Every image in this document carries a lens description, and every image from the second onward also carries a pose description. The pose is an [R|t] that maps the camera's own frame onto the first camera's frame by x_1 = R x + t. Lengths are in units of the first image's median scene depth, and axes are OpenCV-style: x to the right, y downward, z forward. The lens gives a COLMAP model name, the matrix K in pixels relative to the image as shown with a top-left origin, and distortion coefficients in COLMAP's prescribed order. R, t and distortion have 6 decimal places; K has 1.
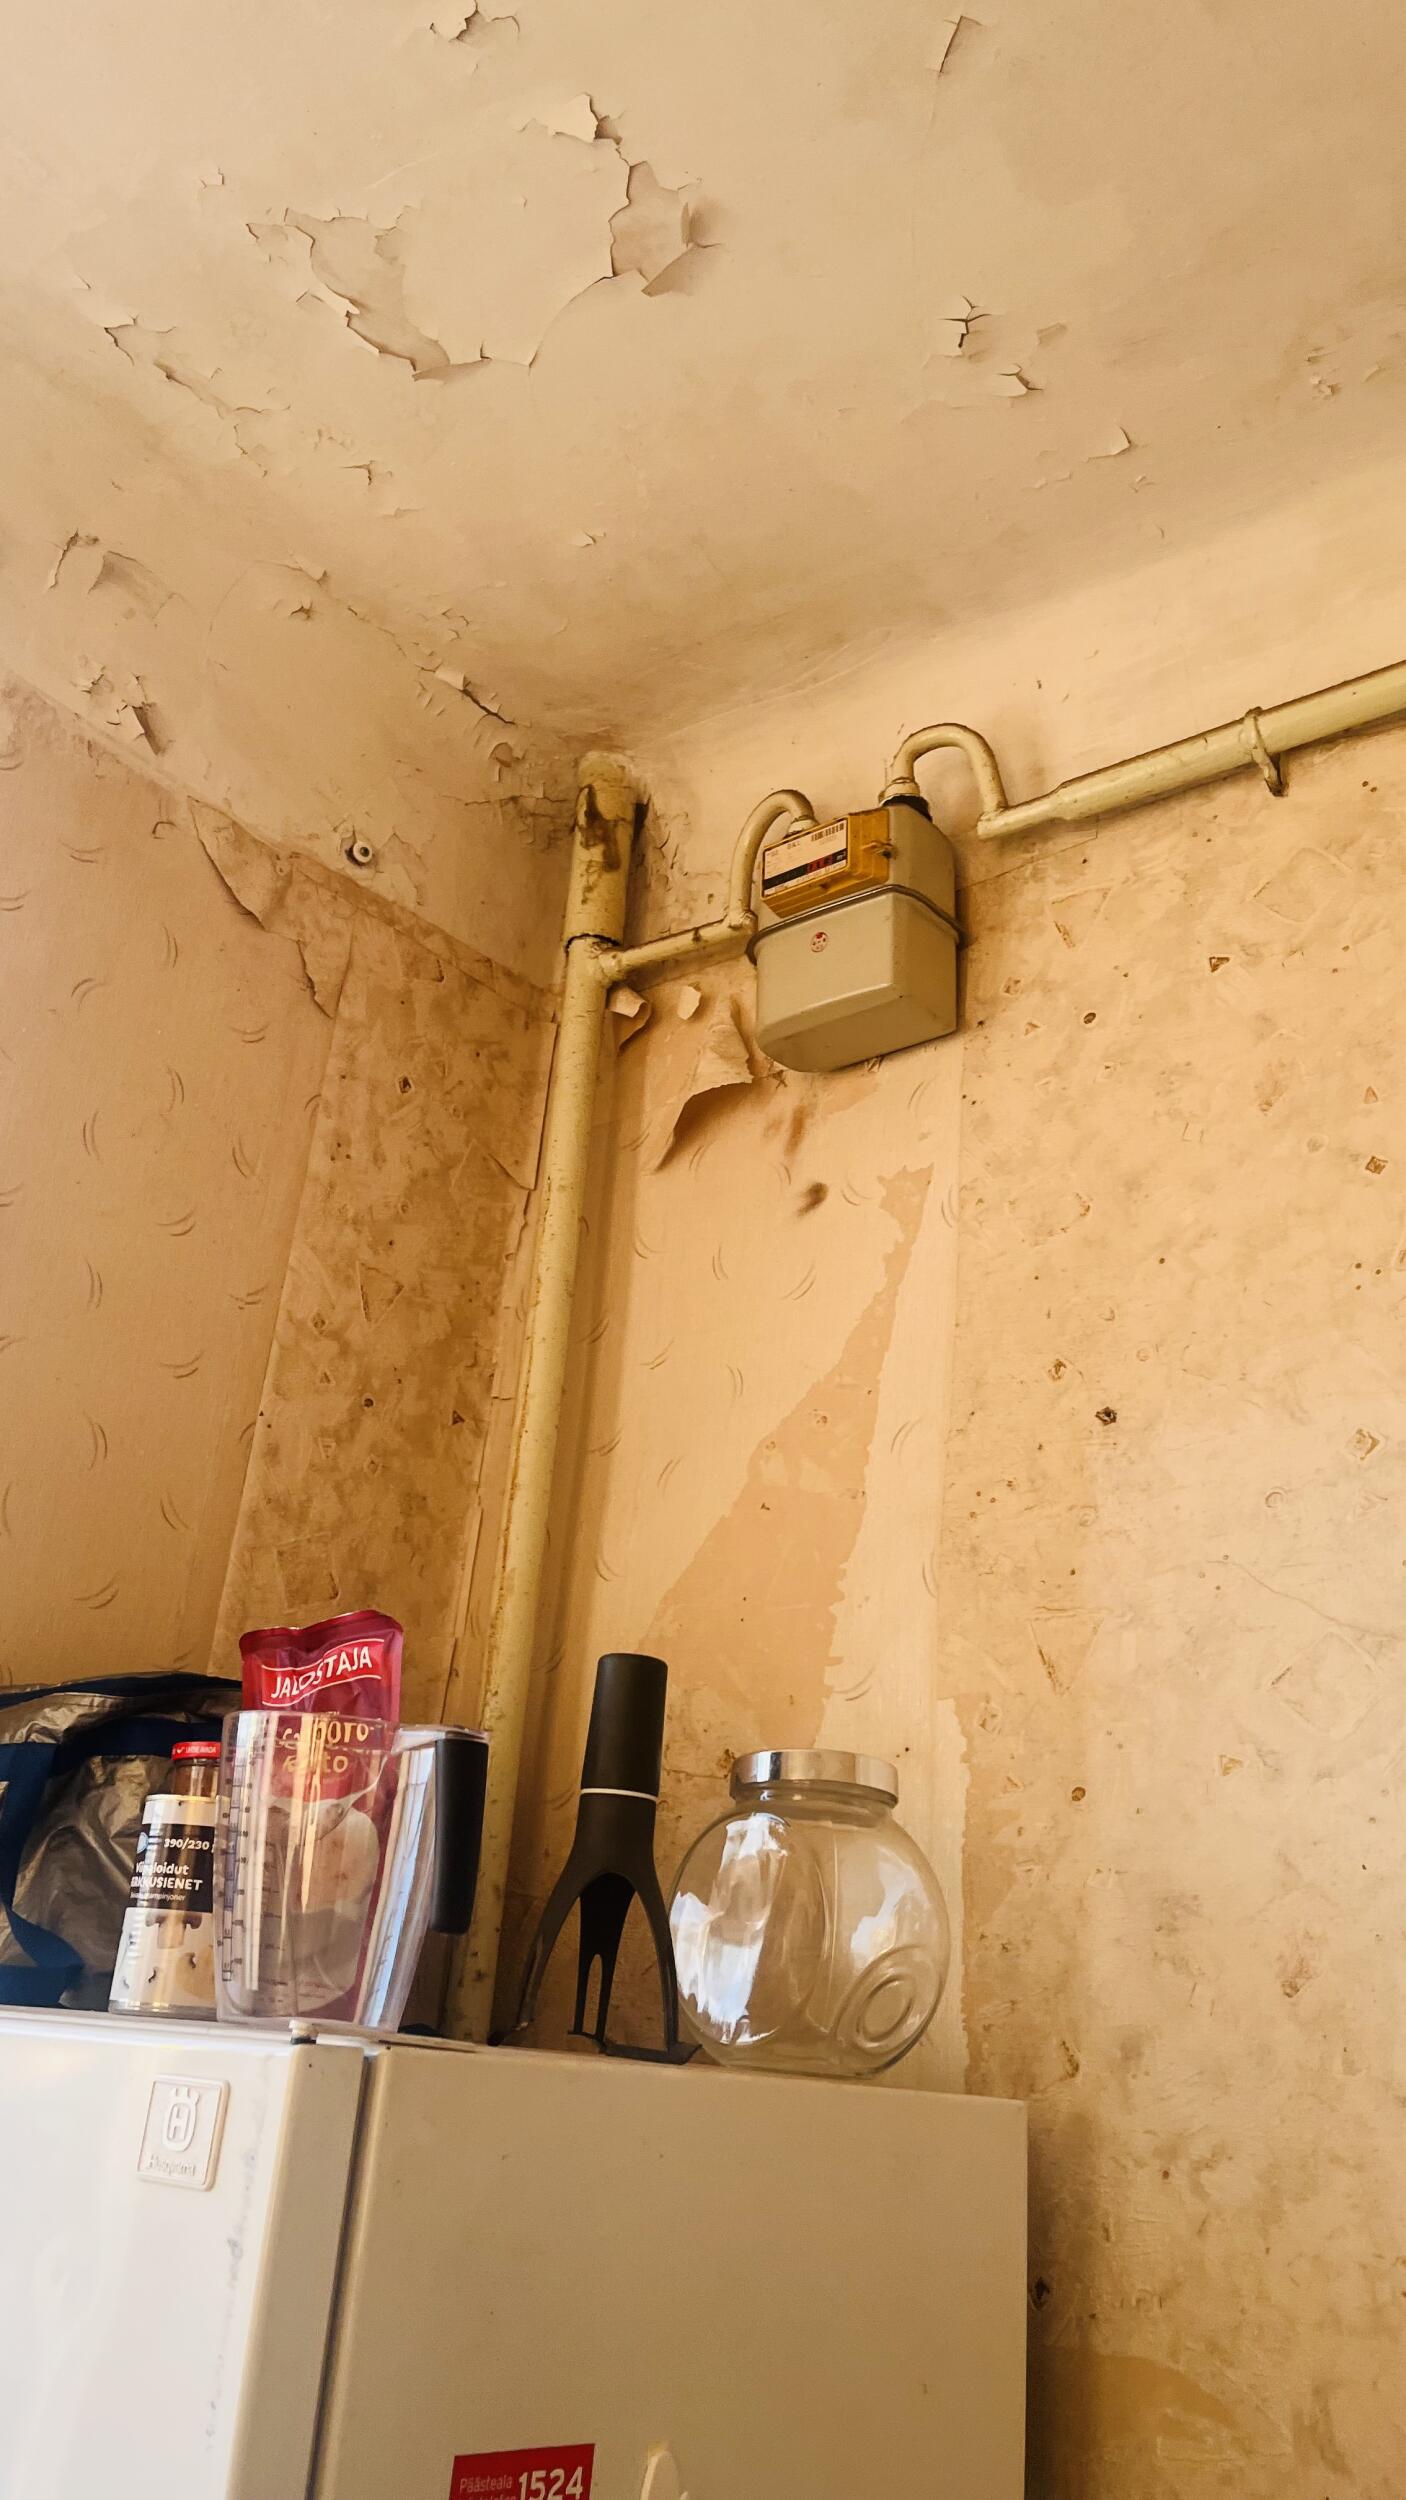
lens RADIAL K [[1899.8, 0, 701.0], [0, 1899.8, 1260.7], [0, 0, 1]] dist [0.035654, 0.003212]
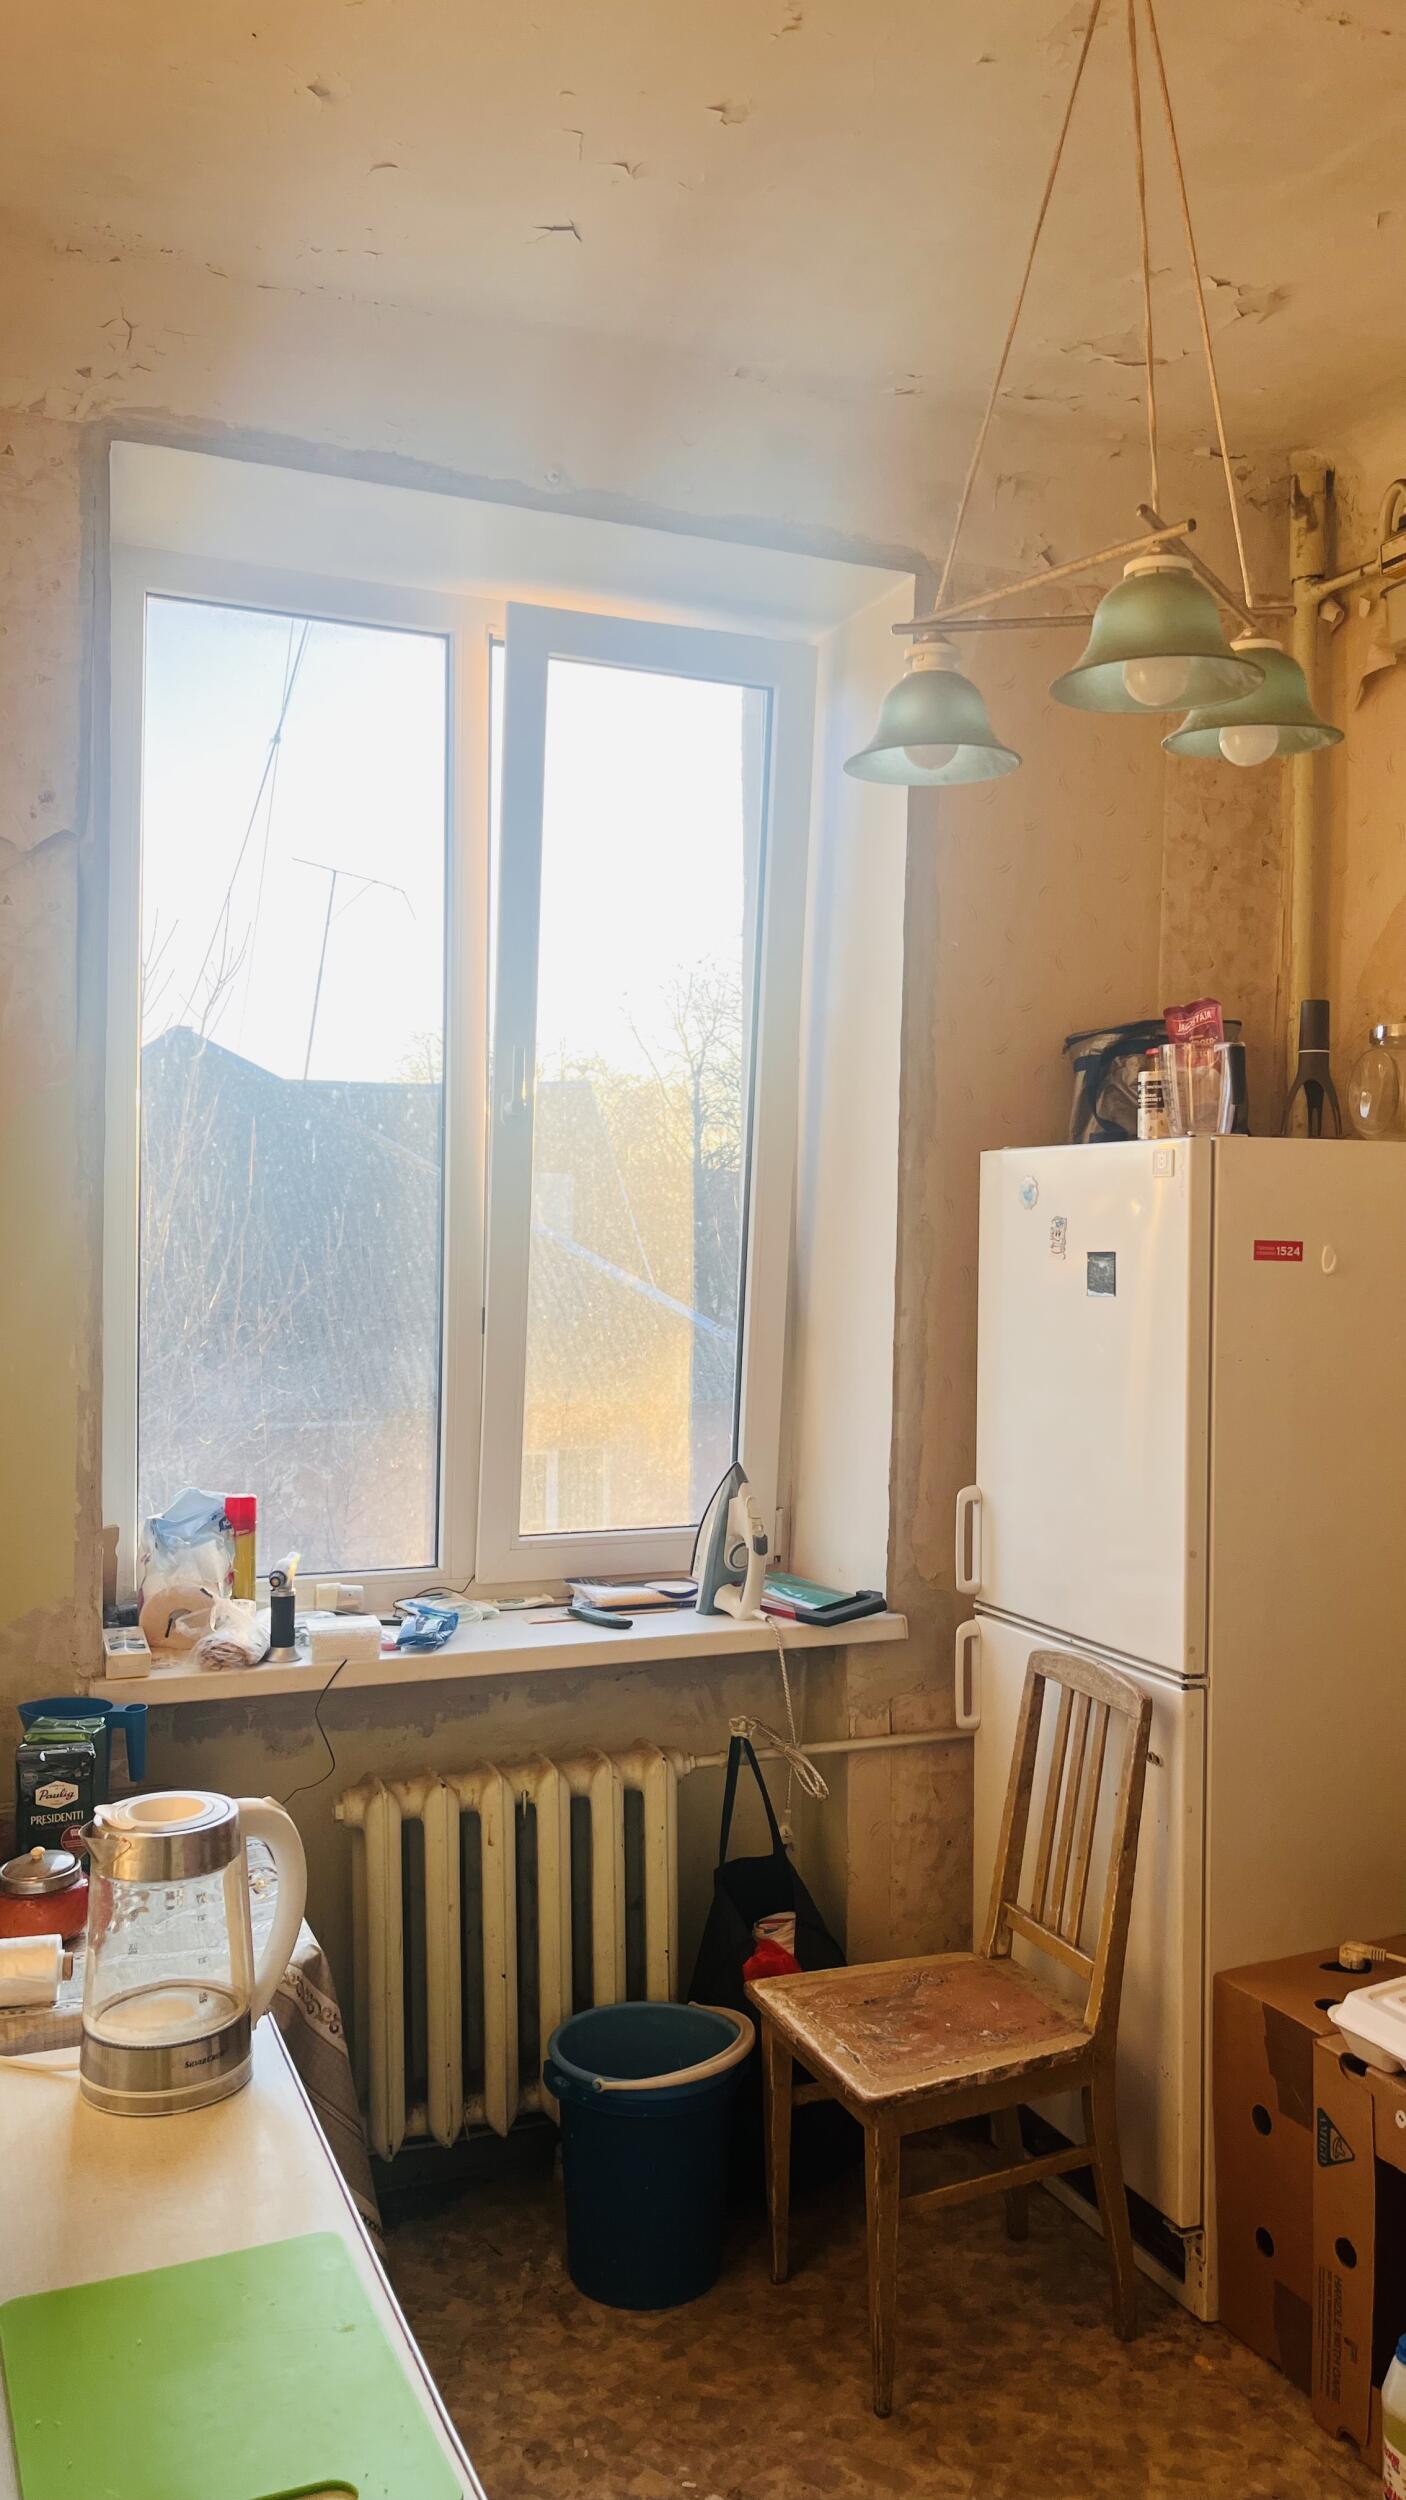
lens RADIAL K [[1899.8, 0, 706.0], [0, 1899.8, 1253.3], [0, 0, 1]] dist [0.035654, 0.003212]
pose [[0.869054, -0.064748, -0.490462, 0.332437], [0.246712, 0.916045, 0.316220, -0.335507], [0.428810, -0.395815, 0.812067, -1.069742]]
